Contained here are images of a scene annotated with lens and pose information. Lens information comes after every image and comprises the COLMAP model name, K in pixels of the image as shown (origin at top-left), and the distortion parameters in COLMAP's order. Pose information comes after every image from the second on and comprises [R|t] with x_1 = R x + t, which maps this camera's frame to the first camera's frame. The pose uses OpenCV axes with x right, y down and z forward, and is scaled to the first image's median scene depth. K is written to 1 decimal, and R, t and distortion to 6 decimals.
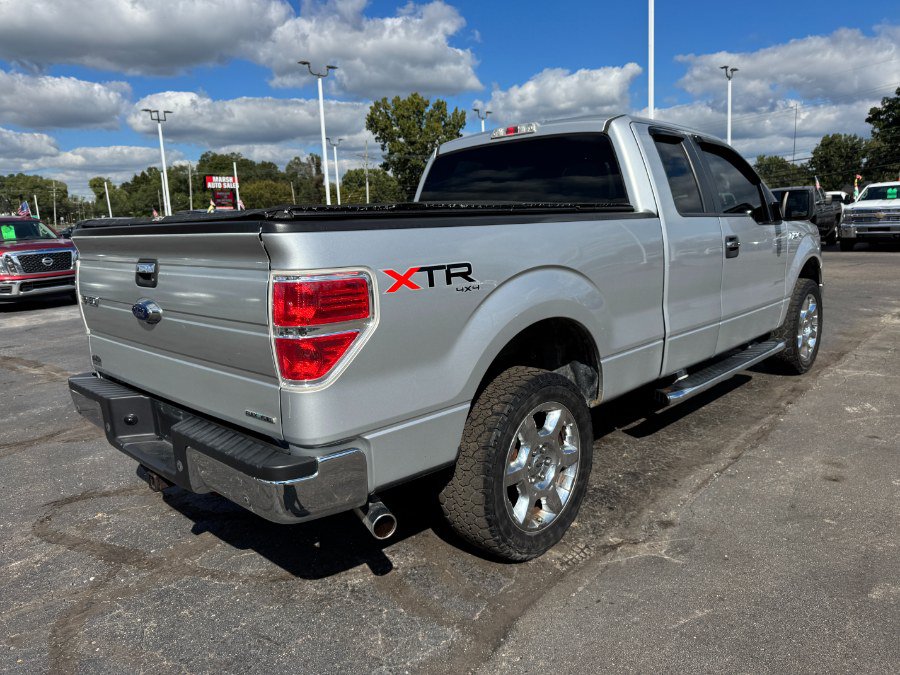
lens RADIAL K [[656.8, 0, 446.2], [0, 656.8, 322.9], [0, 0, 1]] dist [-0.006506, 0.002066]
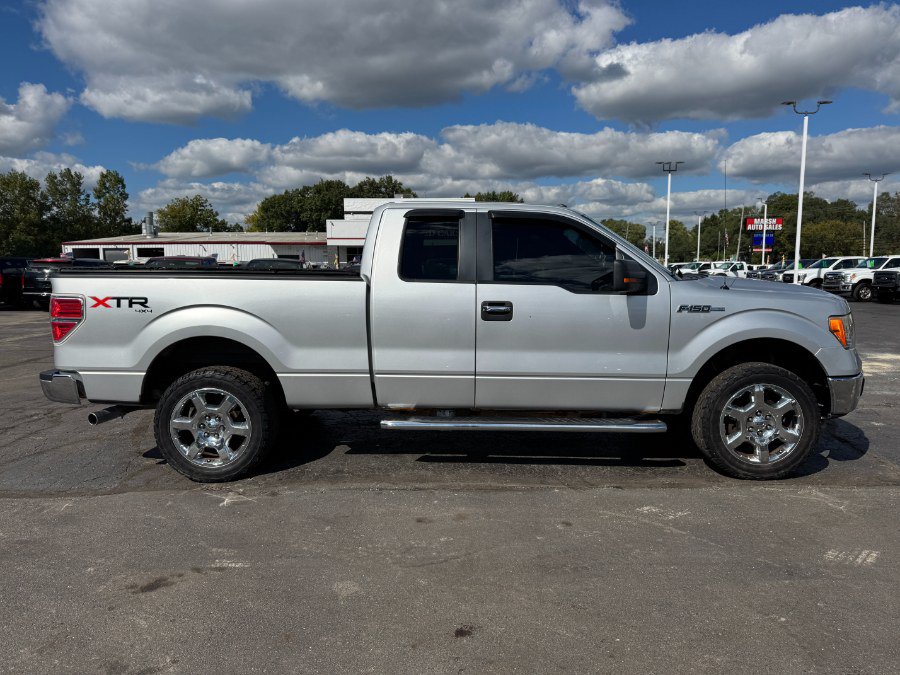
lens RADIAL K [[656.8, 0, 456.2], [0, 656.8, 334.2], [0, 0, 1]] dist [-0.006506, 0.002066]
pose [[0.663492, 0.106788, -0.740523, 1.412281], [-0.137544, 0.990302, 0.019571, -0.101211], [0.735432, 0.088869, 0.671746, 0.273695]]
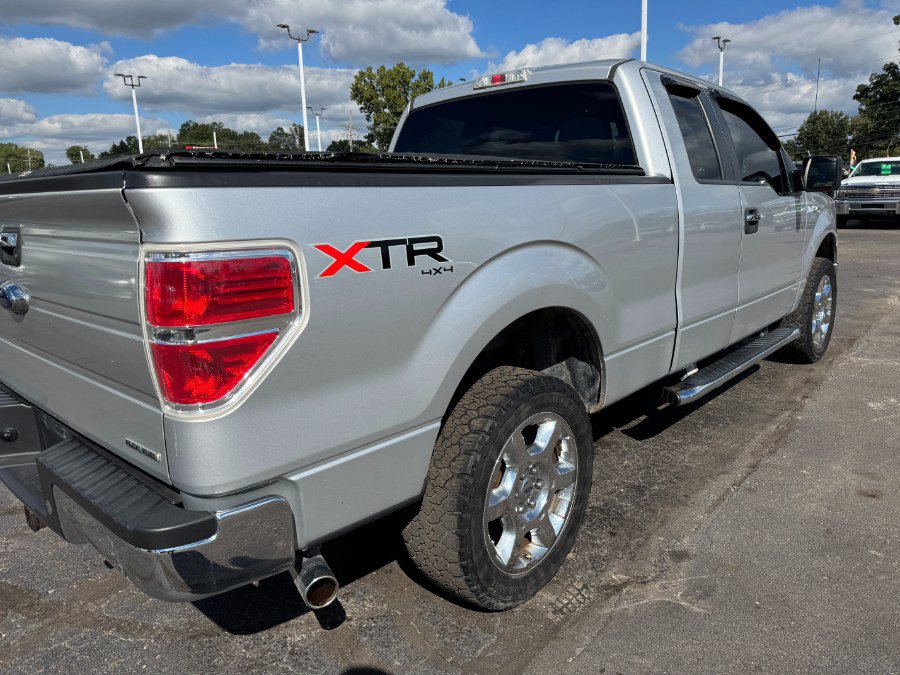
lens RADIAL K [[656.8, 0, 456.7], [0, 656.8, 327.1], [0, 0, 1]] dist [-0.006506, 0.002066]
pose [[0.999257, 0.003290, 0.038389, 0.018584], [-0.005001, 0.998994, 0.044567, -0.014762], [-0.038204, -0.044726, 0.998269, 0.173600]]
